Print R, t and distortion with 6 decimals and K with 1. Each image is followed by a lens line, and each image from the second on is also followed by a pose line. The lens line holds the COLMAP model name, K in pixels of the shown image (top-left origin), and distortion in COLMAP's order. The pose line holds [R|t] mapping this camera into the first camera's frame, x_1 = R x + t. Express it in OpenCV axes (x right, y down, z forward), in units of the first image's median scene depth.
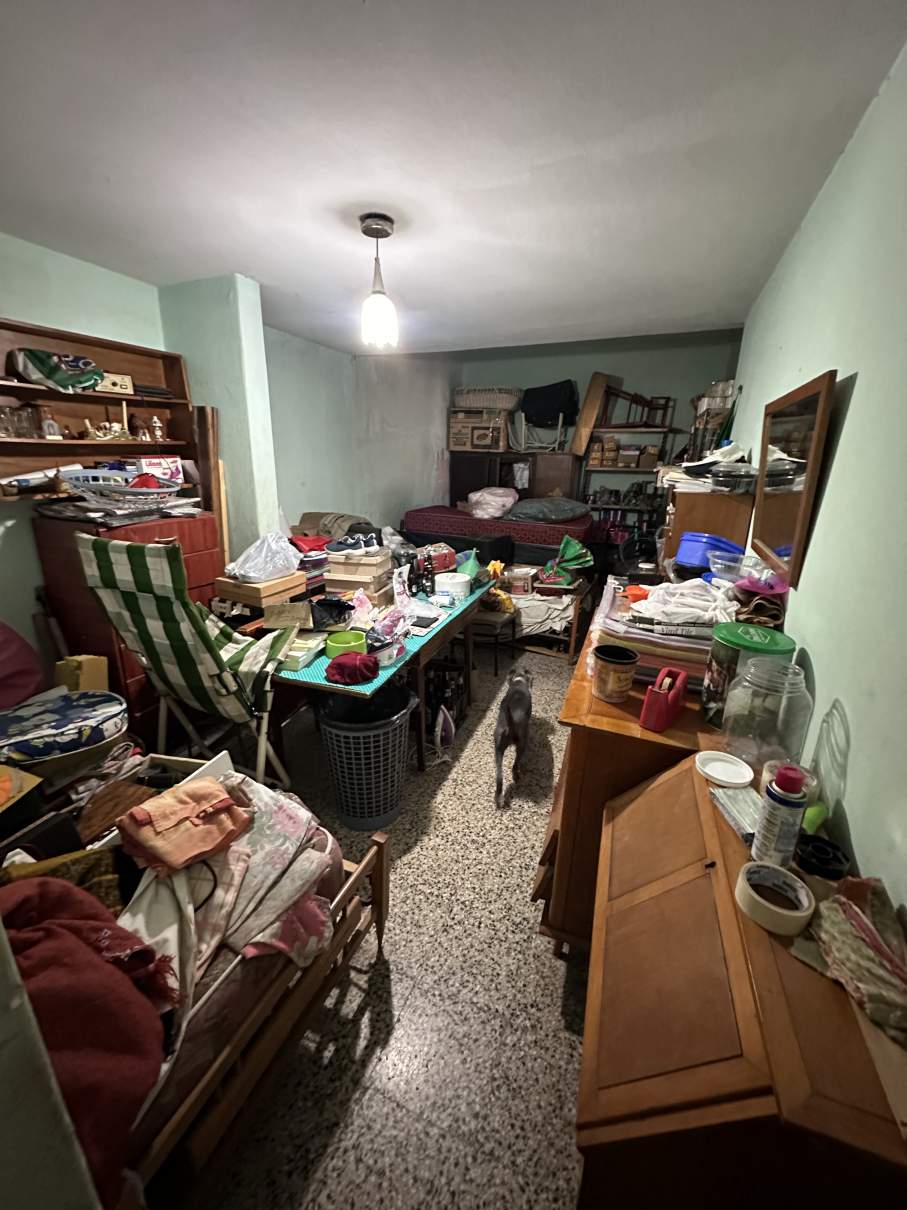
lens RADIAL K [[484.3, 0, 451.3], [0, 484.3, 604.3], [0, 0, 1]] dist [-0.003974, 0.001082]
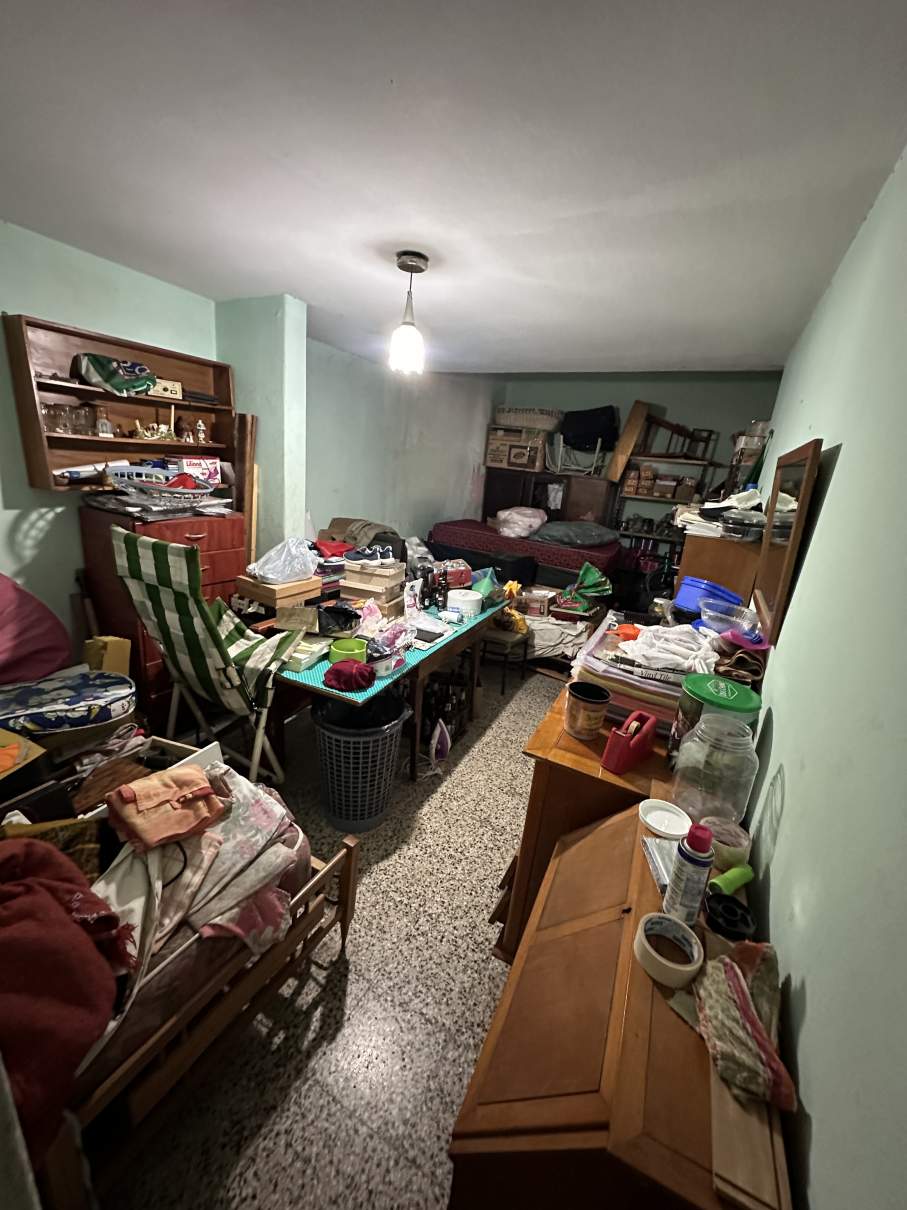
lens RADIAL K [[484.3, 0, 451.7], [0, 484.3, 604.1], [0, 0, 1]] dist [-0.003974, 0.001082]
pose [[0.993003, 0.096312, -0.068337, 0.090281], [-0.097522, 0.995126, -0.014593, -0.034813], [0.066598, 0.021156, 0.997556, -0.041925]]
